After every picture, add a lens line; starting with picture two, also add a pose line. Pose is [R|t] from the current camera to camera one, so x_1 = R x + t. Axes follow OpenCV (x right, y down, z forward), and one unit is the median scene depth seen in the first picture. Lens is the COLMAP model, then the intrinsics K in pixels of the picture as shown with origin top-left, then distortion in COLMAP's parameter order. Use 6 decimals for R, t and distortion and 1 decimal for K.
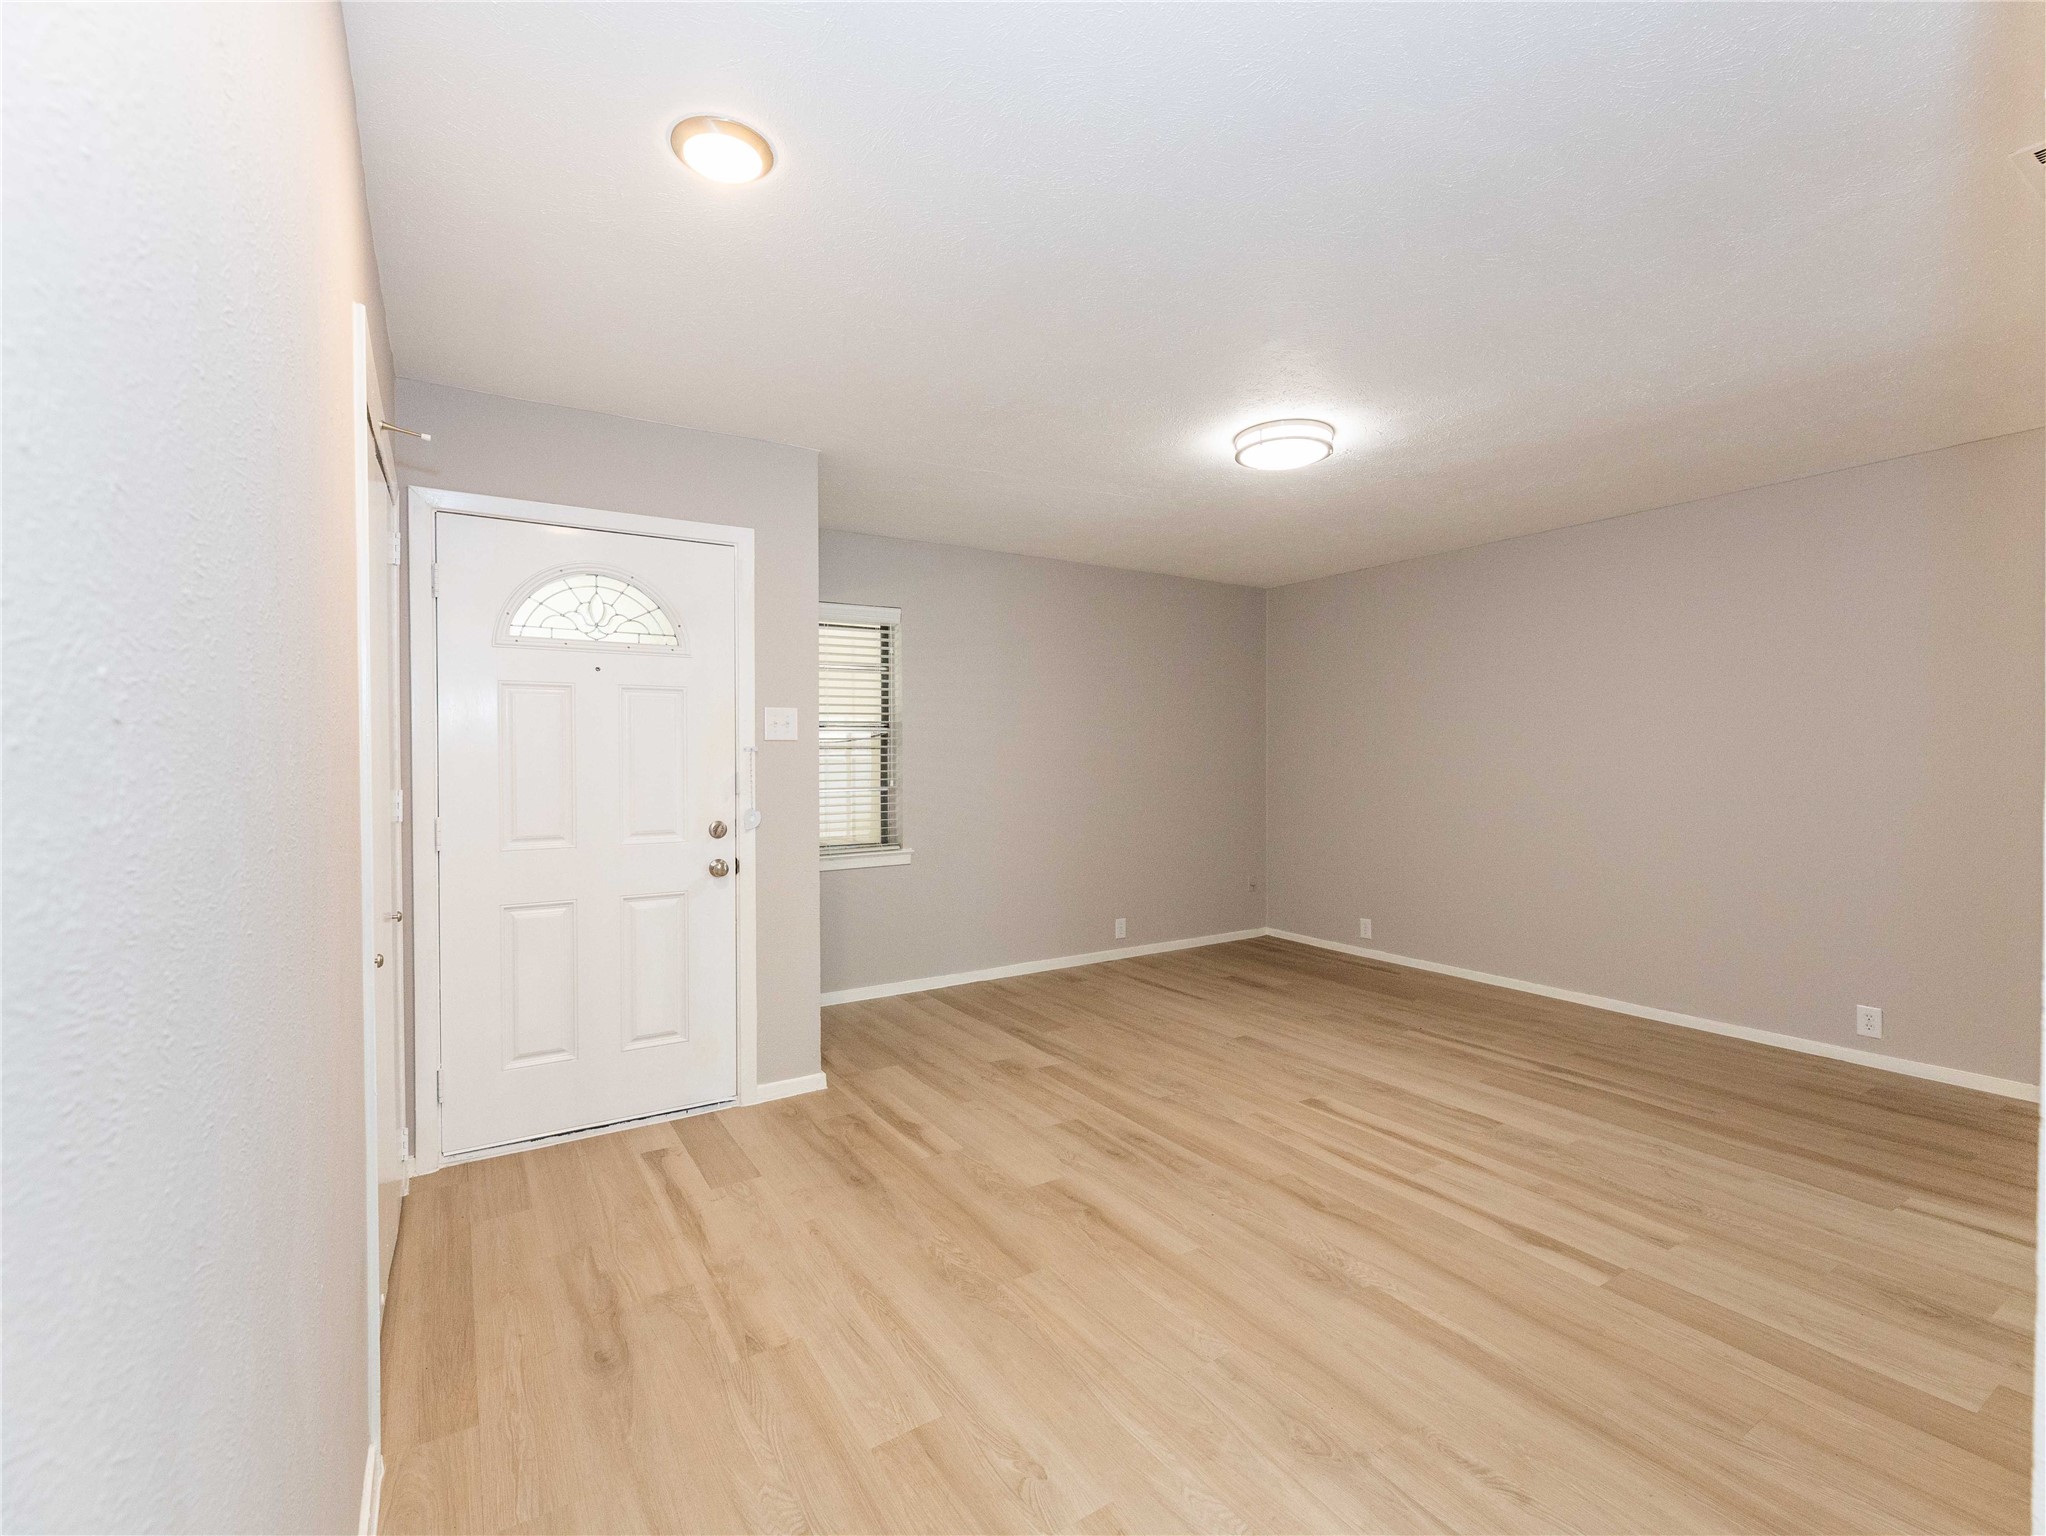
lens RADIAL K [[917.4, 0, 1036.4], [0, 917.4, 766.7], [0, 0, 1]] dist [-0.000419, -0.000122]
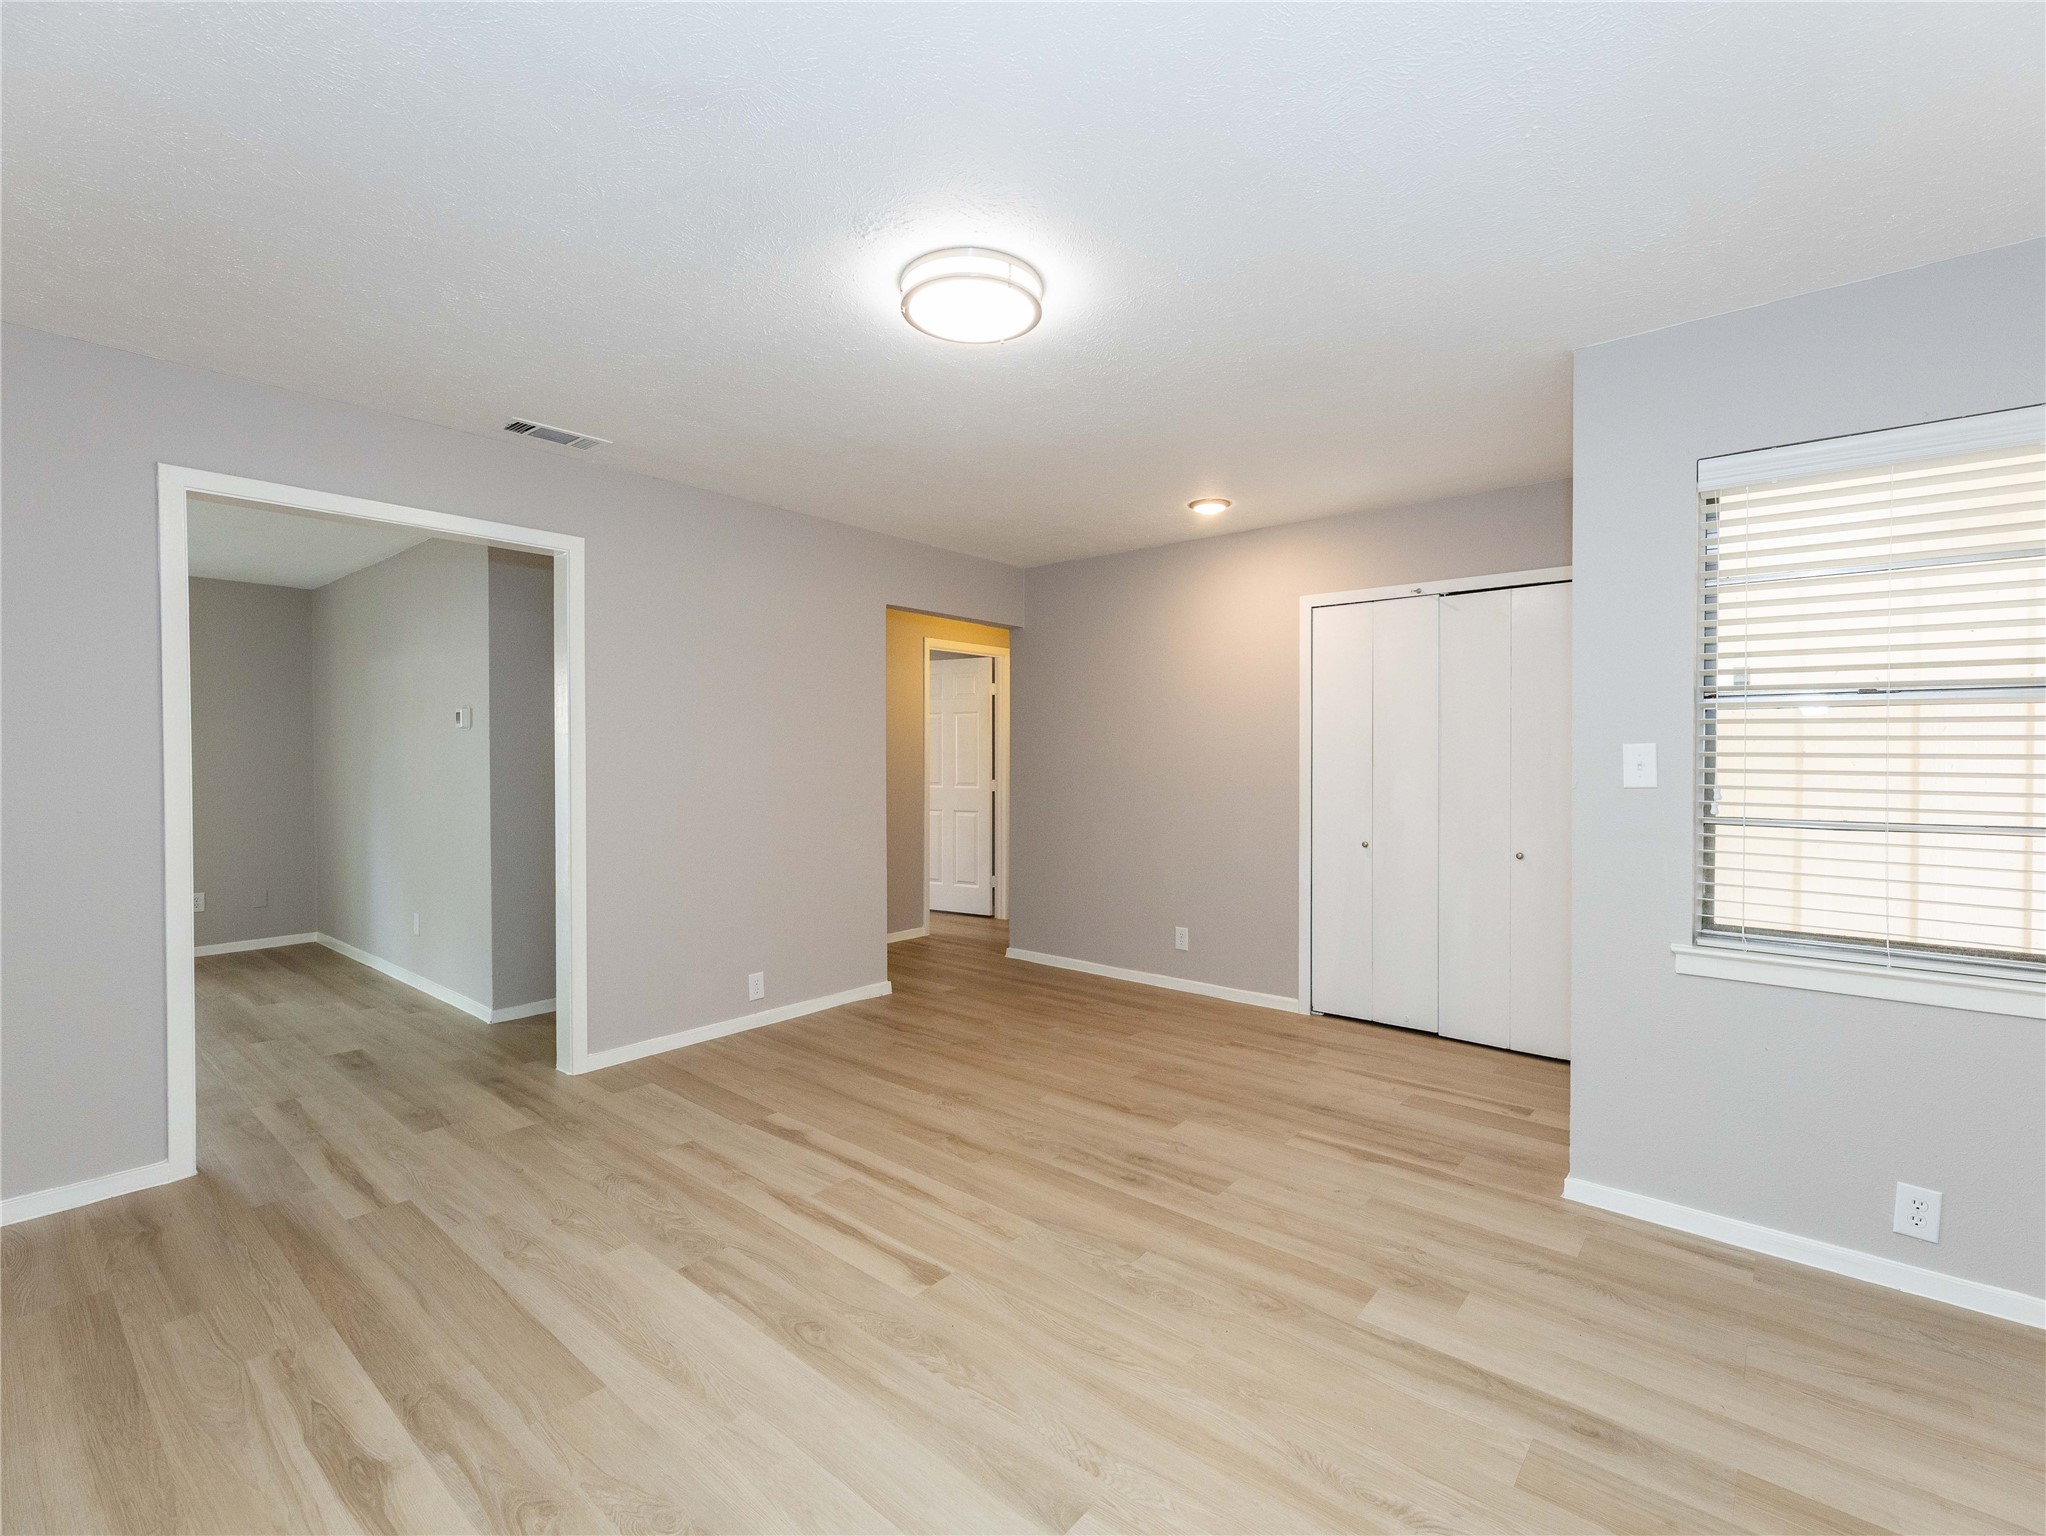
lens RADIAL K [[918.8, 0, 1048.4], [0, 918.8, 771.0], [0, 0, 1]] dist [0.000374, -0.000069]
pose [[-0.950913, 0.009193, -0.309322, 0.435766], [0.000388, 0.999593, 0.028515, -0.022387], [0.309458, 0.026995, -0.950530, 1.702860]]
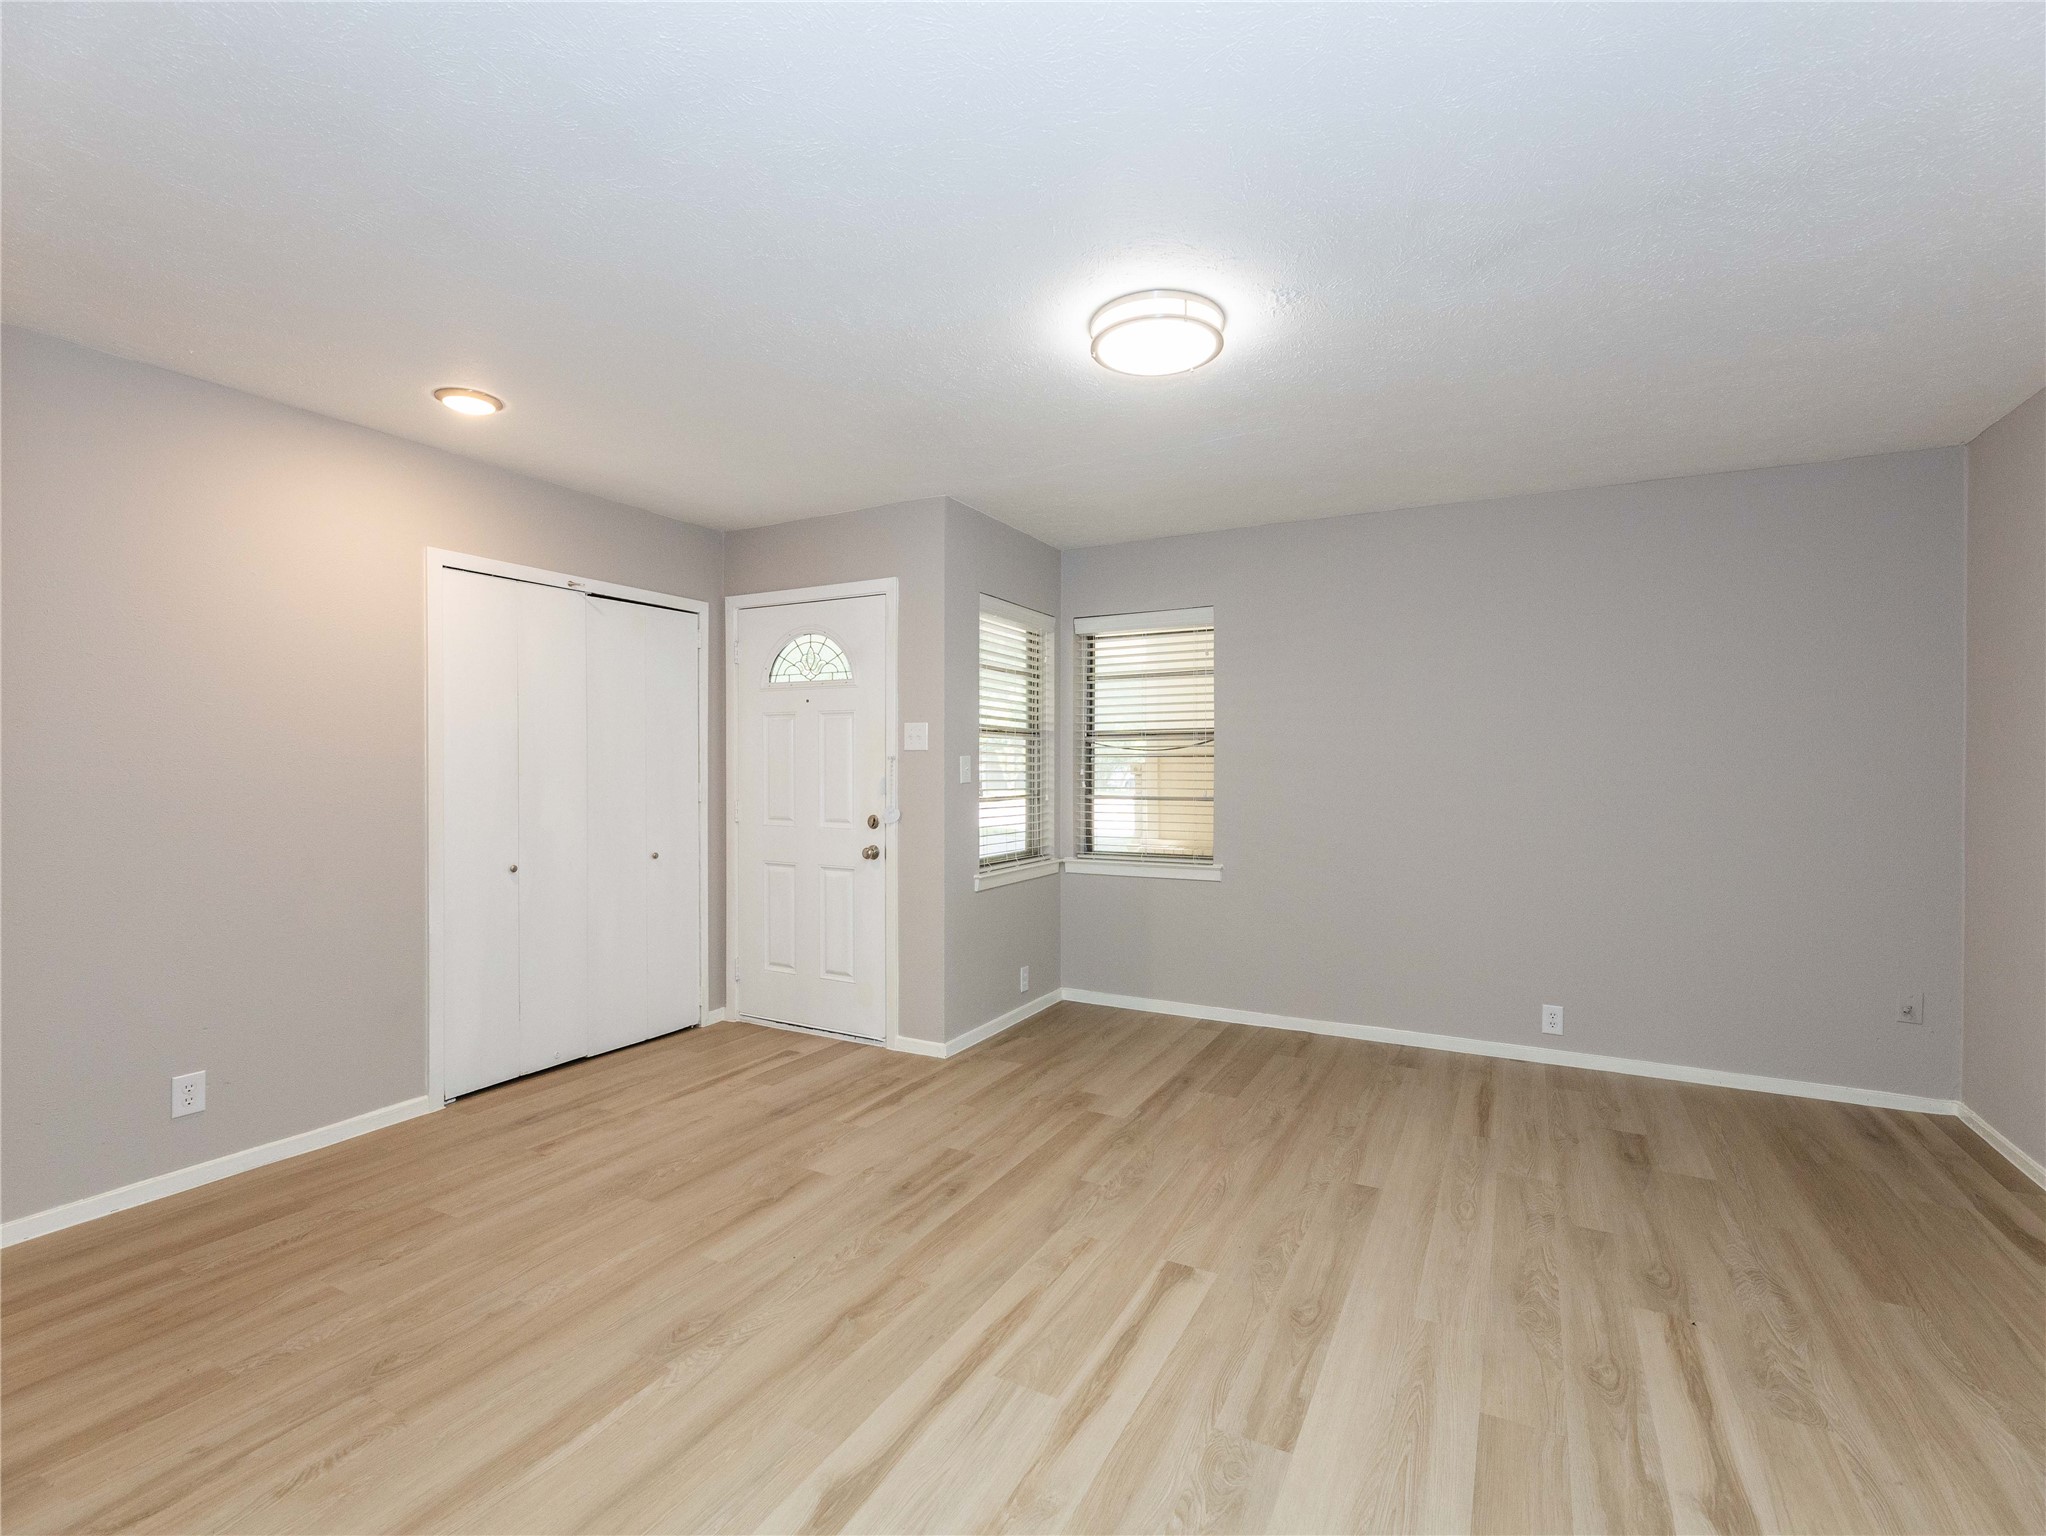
lens RADIAL K [[917.4, 0, 1036.4], [0, 917.4, 766.7], [0, 0, 1]] dist [-0.000419, -0.000122]
pose [[0.493663, 0.007799, -0.869618, 0.868293], [-0.013970, 0.999902, 0.001038, -0.011515], [0.869541, 0.011636, 0.493724, 0.579598]]
